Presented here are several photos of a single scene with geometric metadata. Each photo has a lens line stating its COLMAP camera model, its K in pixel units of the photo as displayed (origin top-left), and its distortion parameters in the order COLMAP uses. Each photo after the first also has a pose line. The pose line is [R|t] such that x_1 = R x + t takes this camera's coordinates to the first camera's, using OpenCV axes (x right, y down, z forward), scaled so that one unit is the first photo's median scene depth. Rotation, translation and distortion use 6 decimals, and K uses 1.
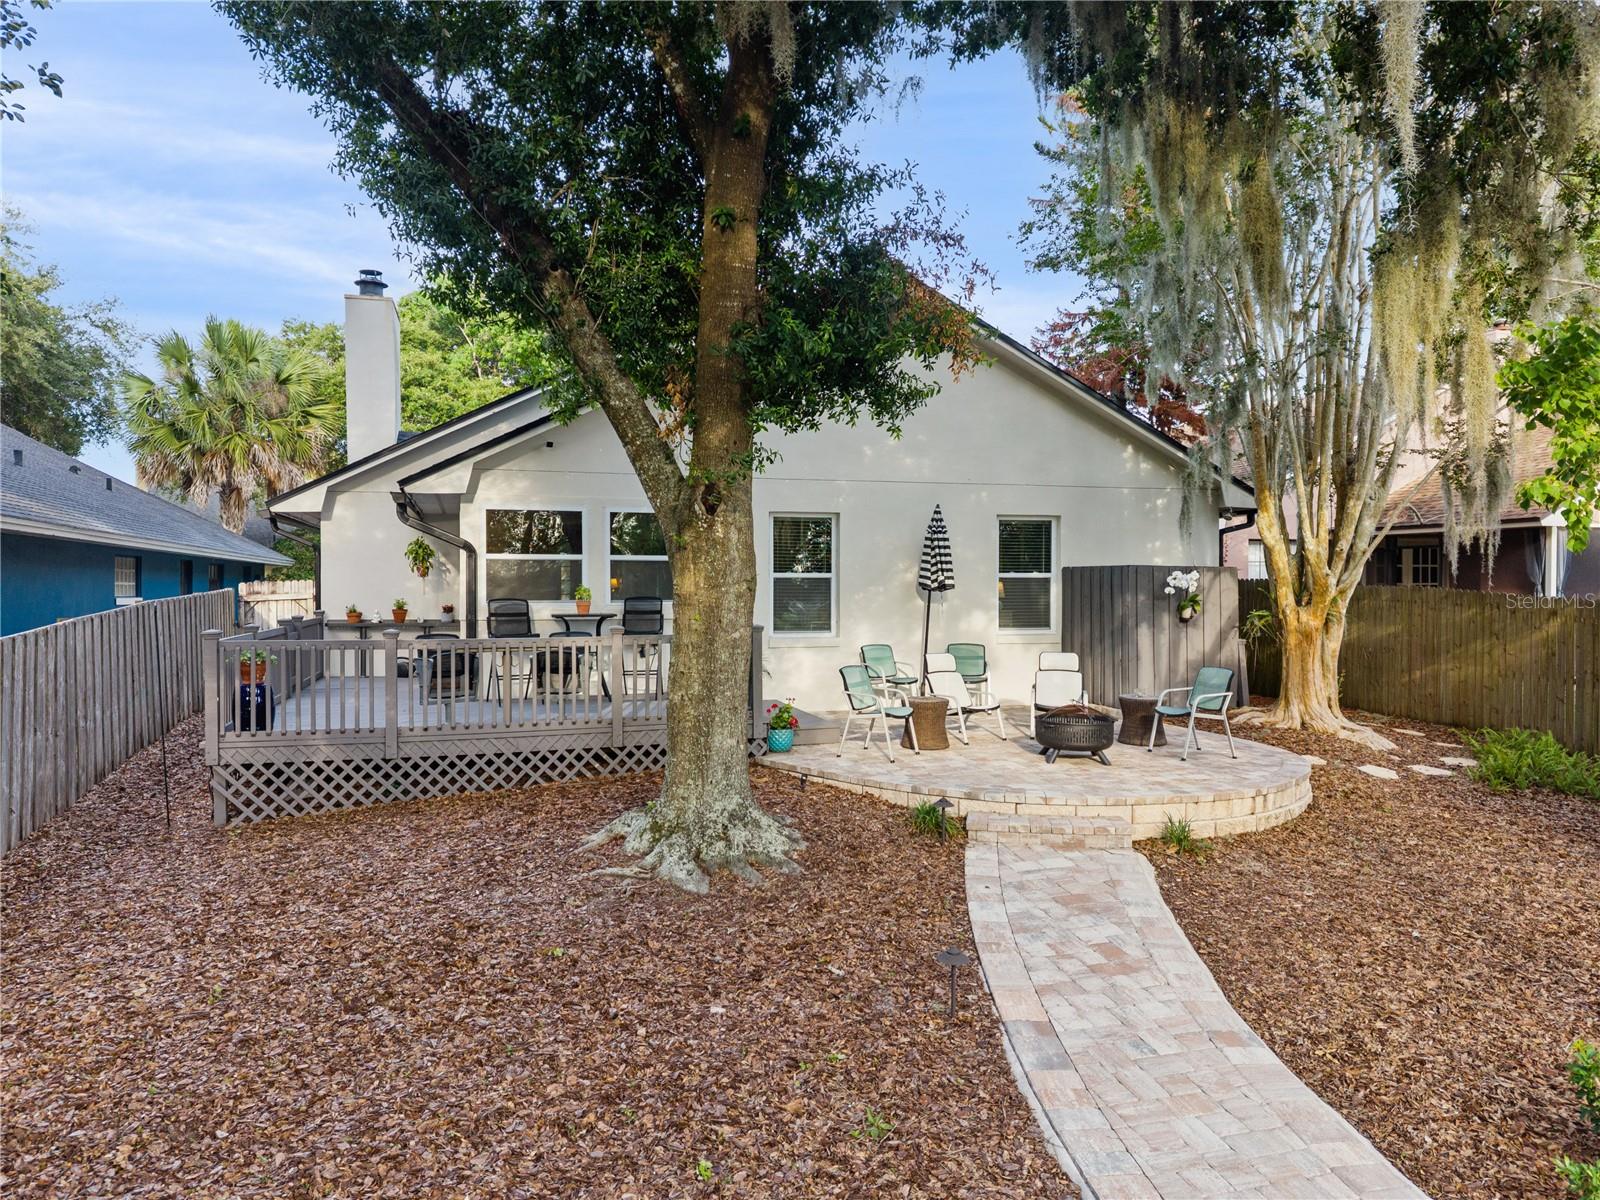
lens RADIAL K [[1085.9, 0, 795.1], [0, 1085.9, 603.2], [0, 0, 1]] dist [0.026411, -0.016188]
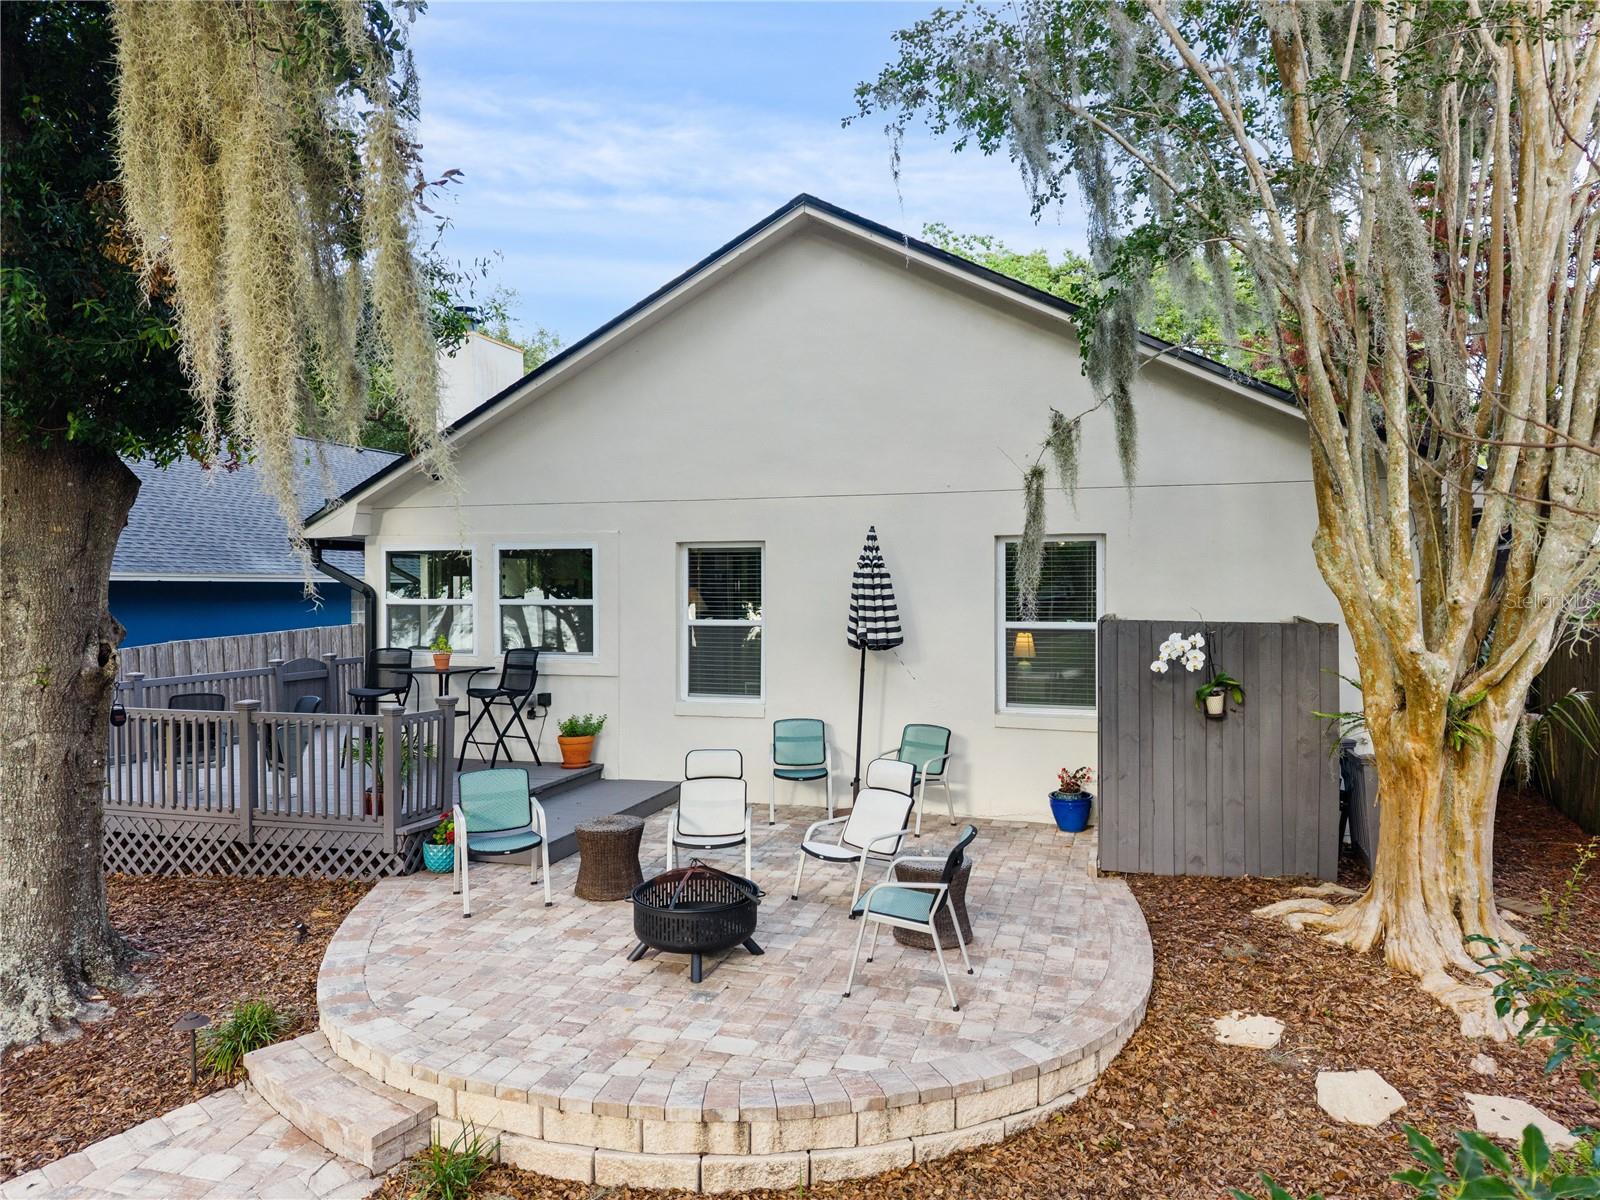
lens RADIAL K [[1085.9, 0, 795.1], [0, 1085.9, 603.2], [0, 0, 1]] dist [0.026411, -0.016188]
pose [[0.823463, 0.010197, -0.567278, 0.530016], [-0.004784, 0.999928, 0.011029, -0.052430], [0.567350, -0.006368, 0.823452, 0.425123]]
